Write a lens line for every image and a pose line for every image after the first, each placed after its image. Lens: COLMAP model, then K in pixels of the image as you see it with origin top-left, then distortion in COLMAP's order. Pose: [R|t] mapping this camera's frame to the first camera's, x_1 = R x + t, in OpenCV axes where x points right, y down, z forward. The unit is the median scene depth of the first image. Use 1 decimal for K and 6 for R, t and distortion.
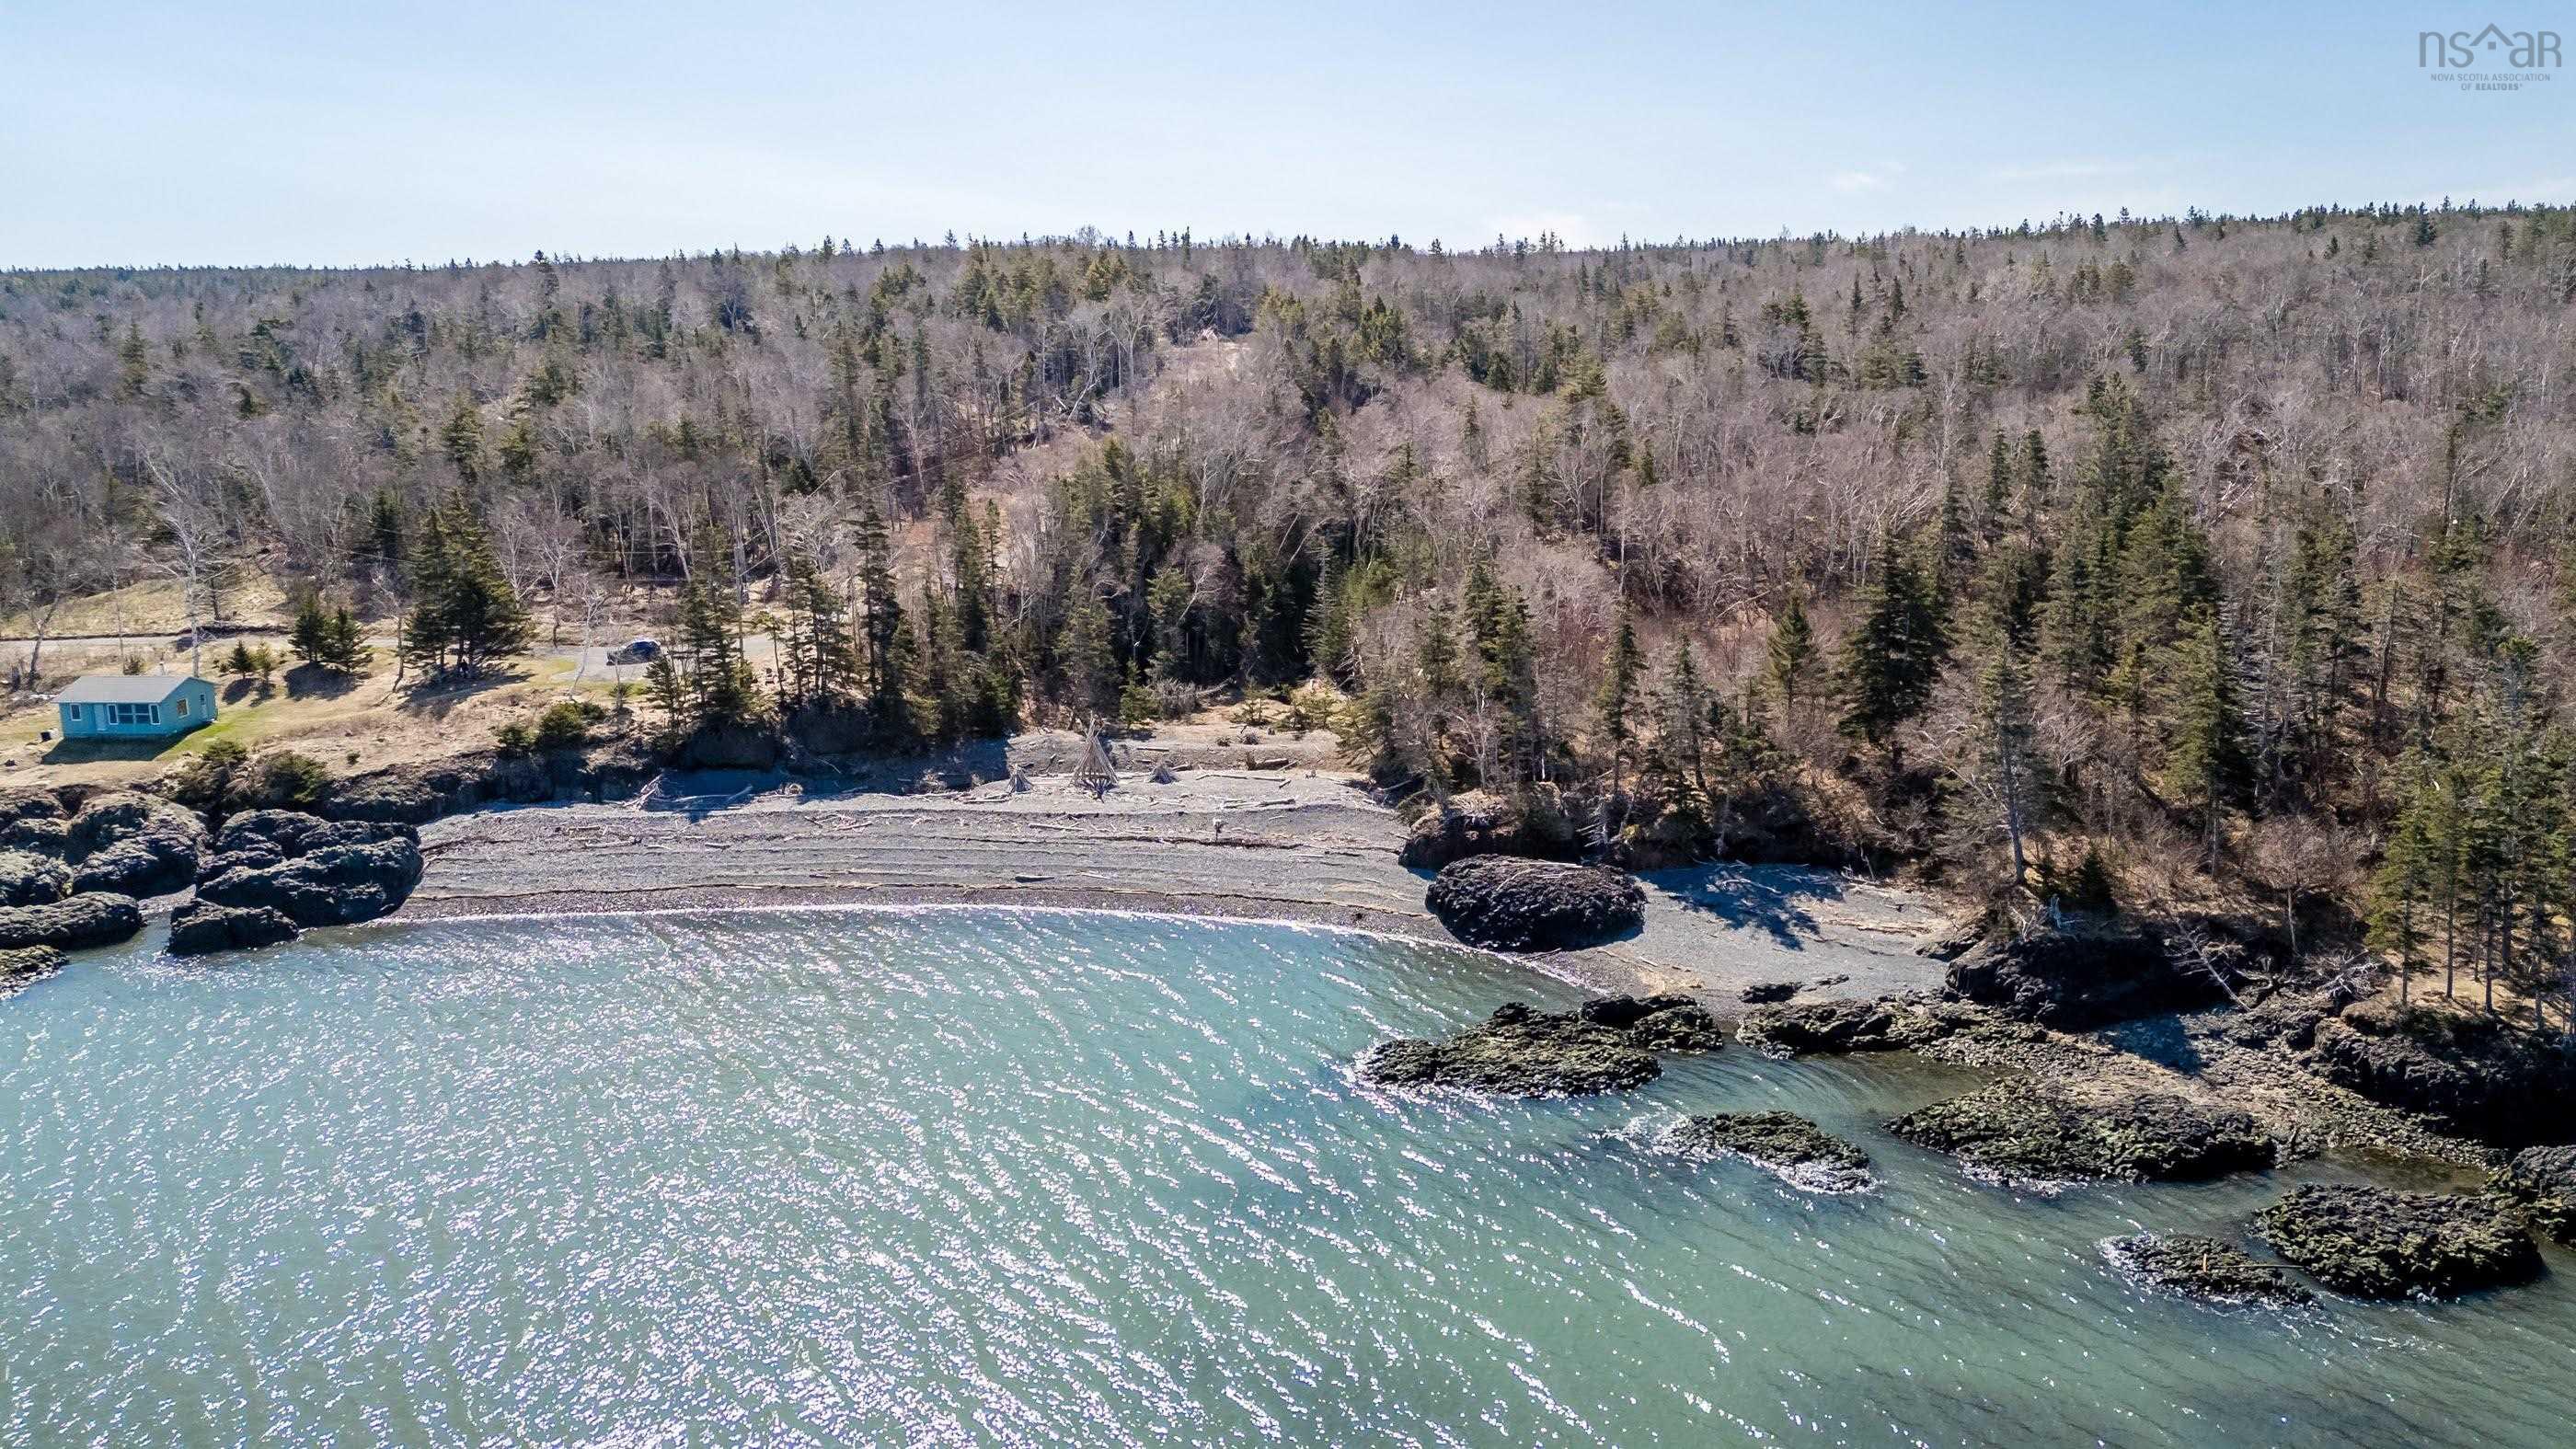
lens RADIAL K [[1875.8, 0, 1308.0], [0, 1875.8, 718.7], [0, 0, 1]] dist [0.084069, -0.088453]
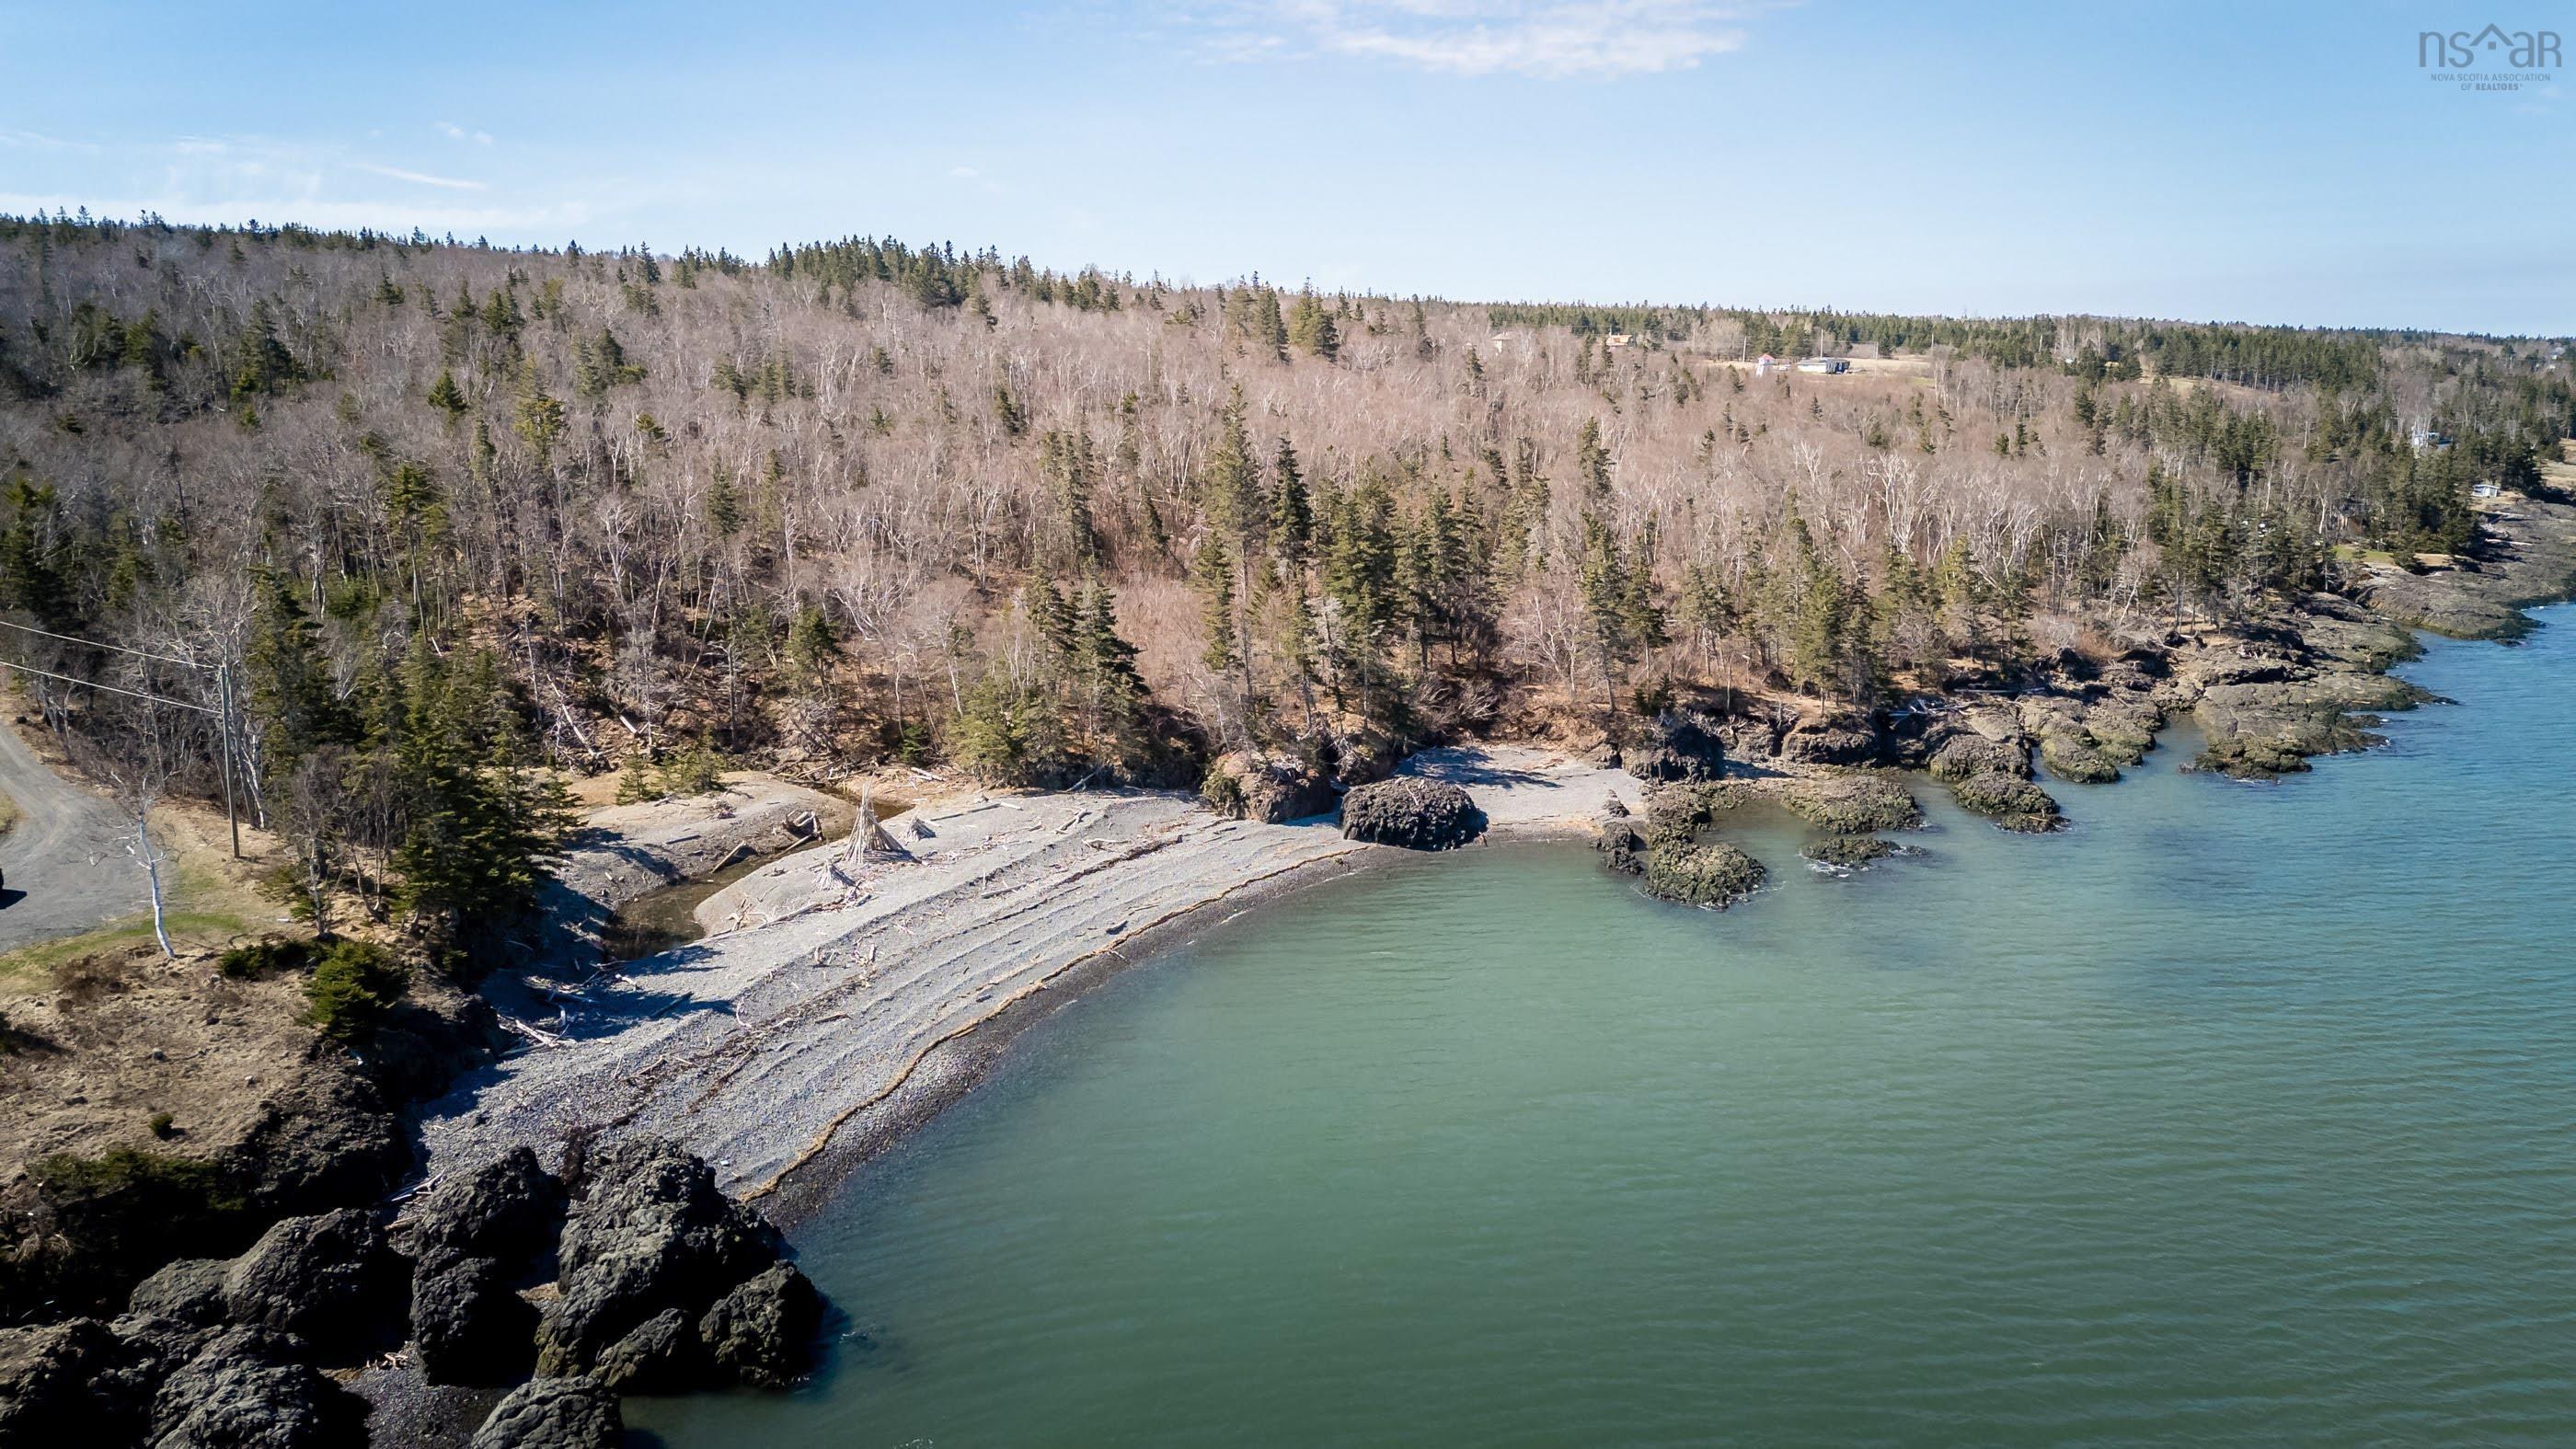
lens RADIAL K [[1875.8, 0, 1308.0], [0, 1875.8, 718.7], [0, 0, 1]] dist [0.084069, -0.088453]
pose [[0.333793, -0.166220, 0.927876, -1.026094], [0.168028, 0.979058, 0.114942, -0.113605], [-0.927550, 0.117542, 0.354732, 0.617861]]
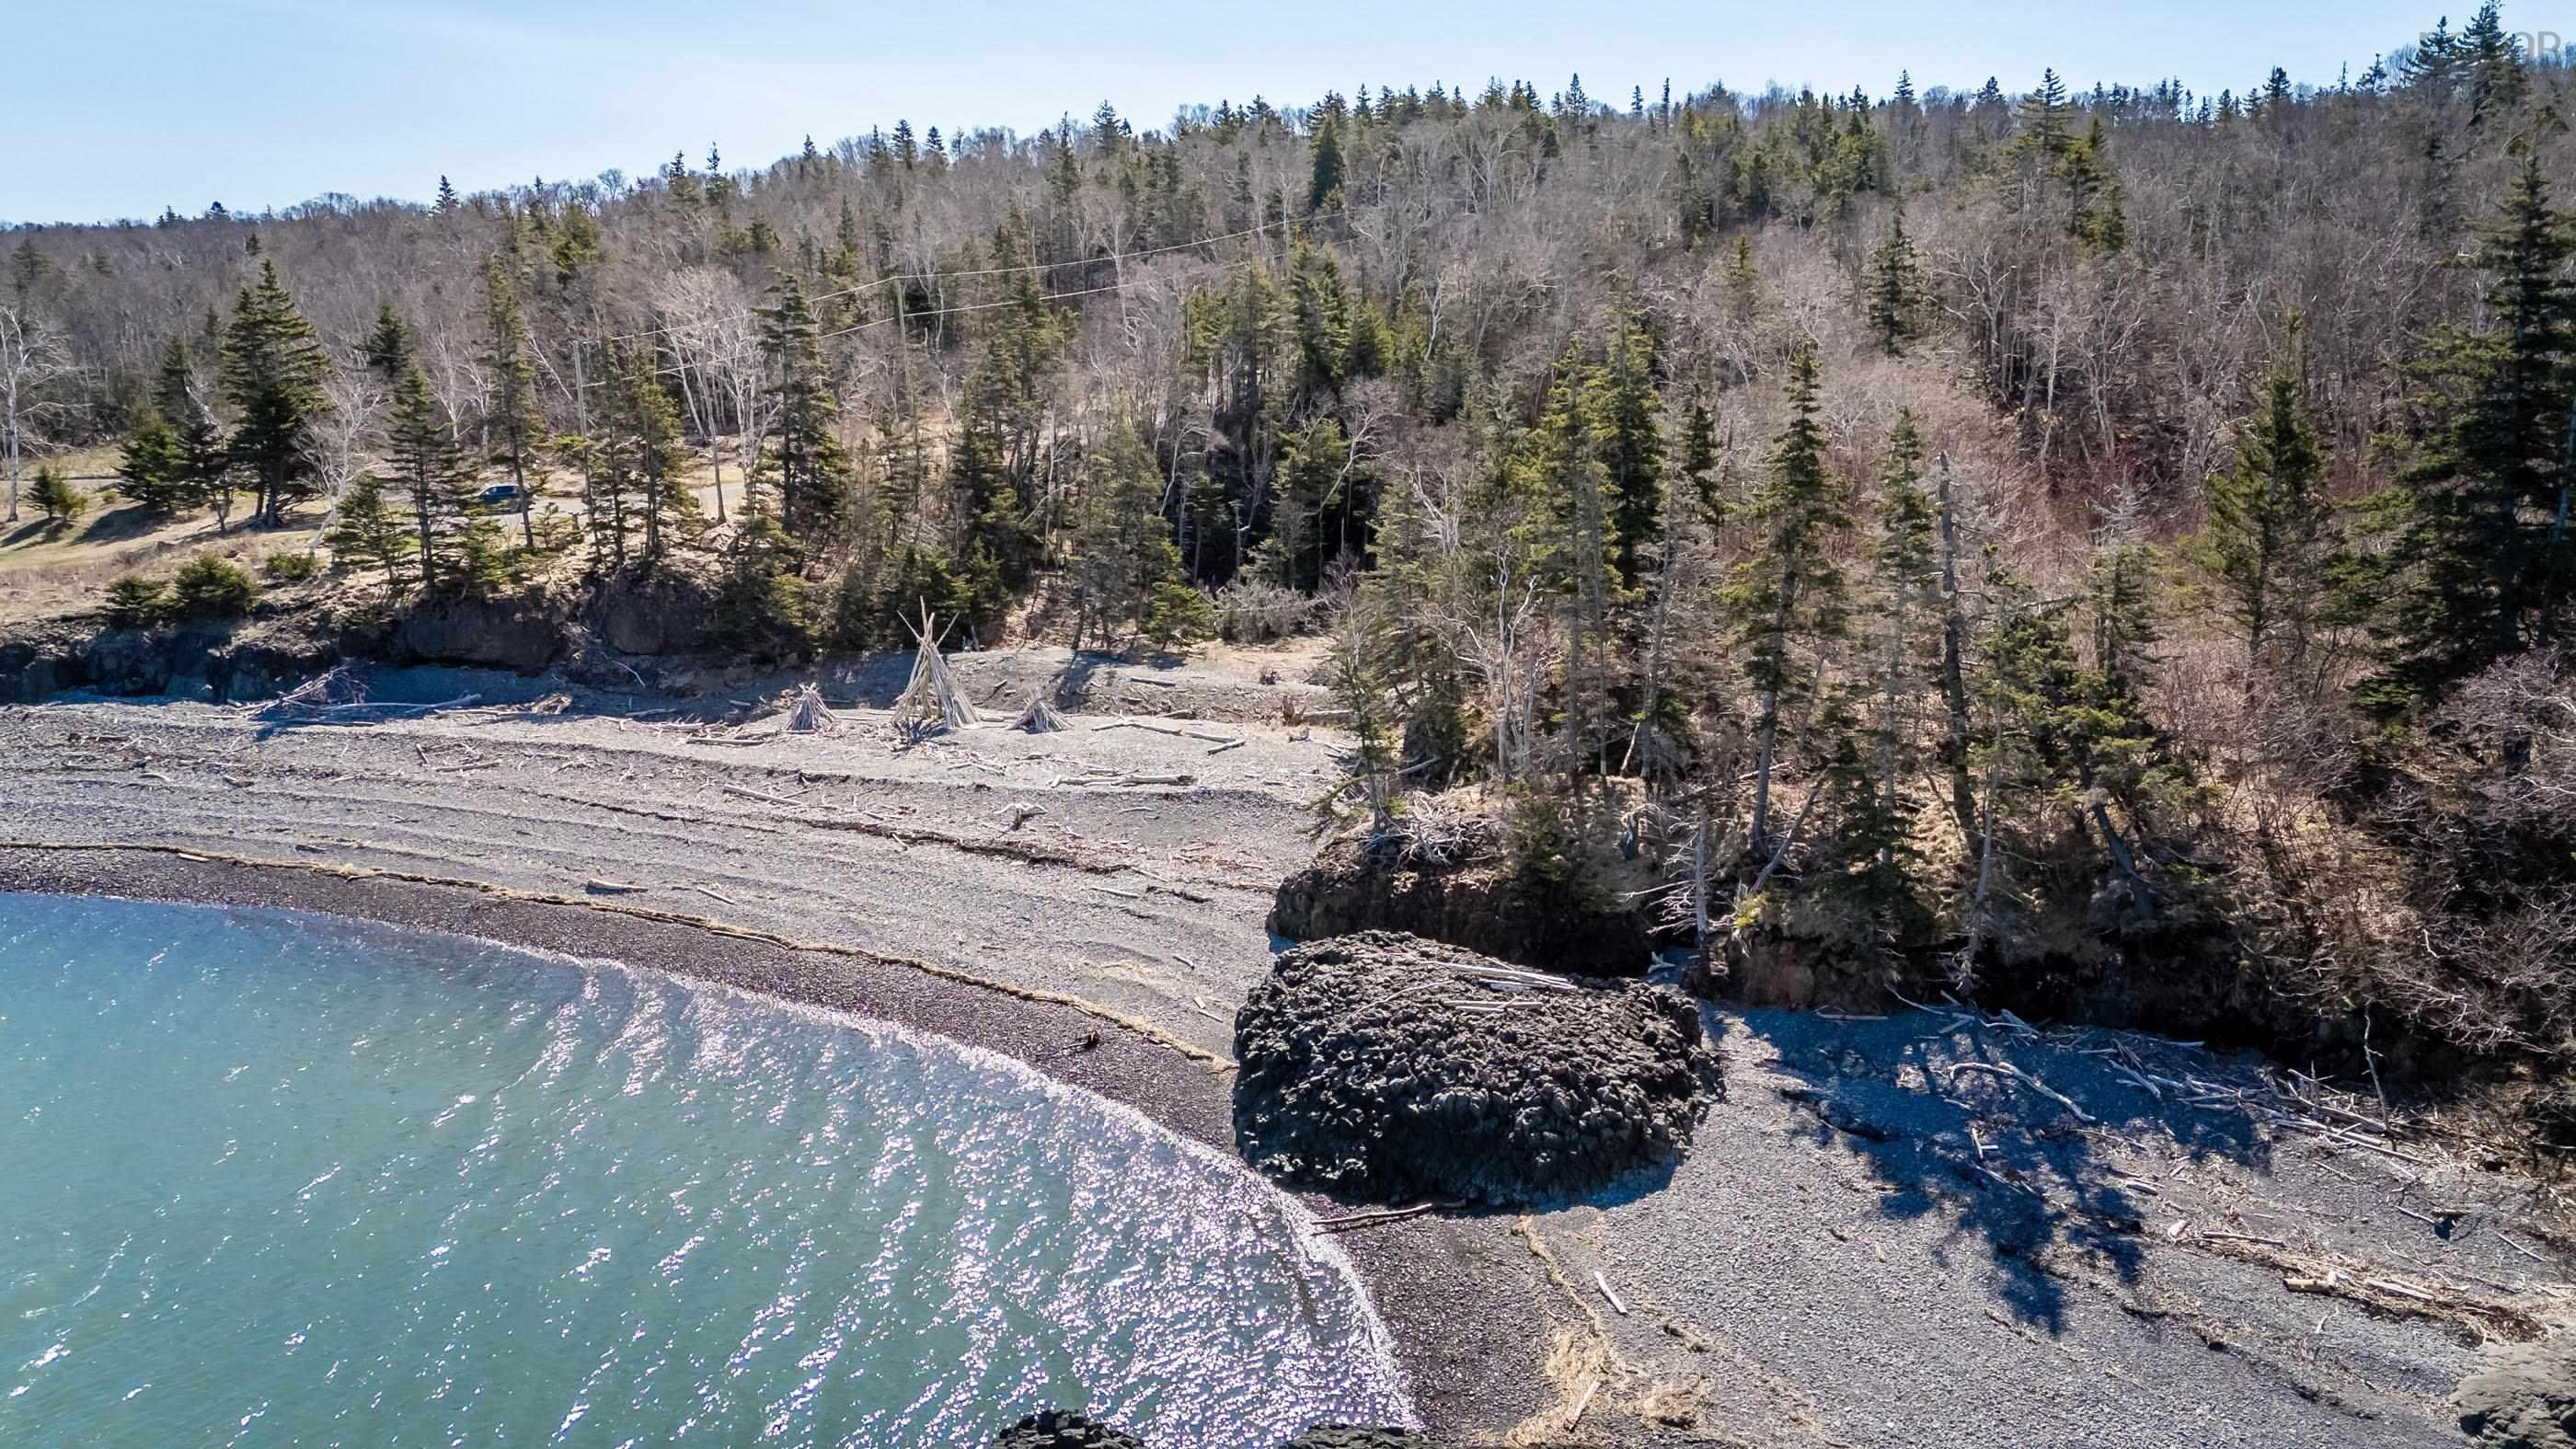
lens RADIAL K [[1927.7, 0, 1288.0], [0, 1927.7, 724.5], [0, 0, 1]] dist [-0.001722, 0.090855]
pose [[0.947146, 0.066205, -0.313896, 0.214257], [-0.061153, 0.997792, 0.025926, 0.015108], [0.314919, -0.005360, 0.949103, 0.586820]]
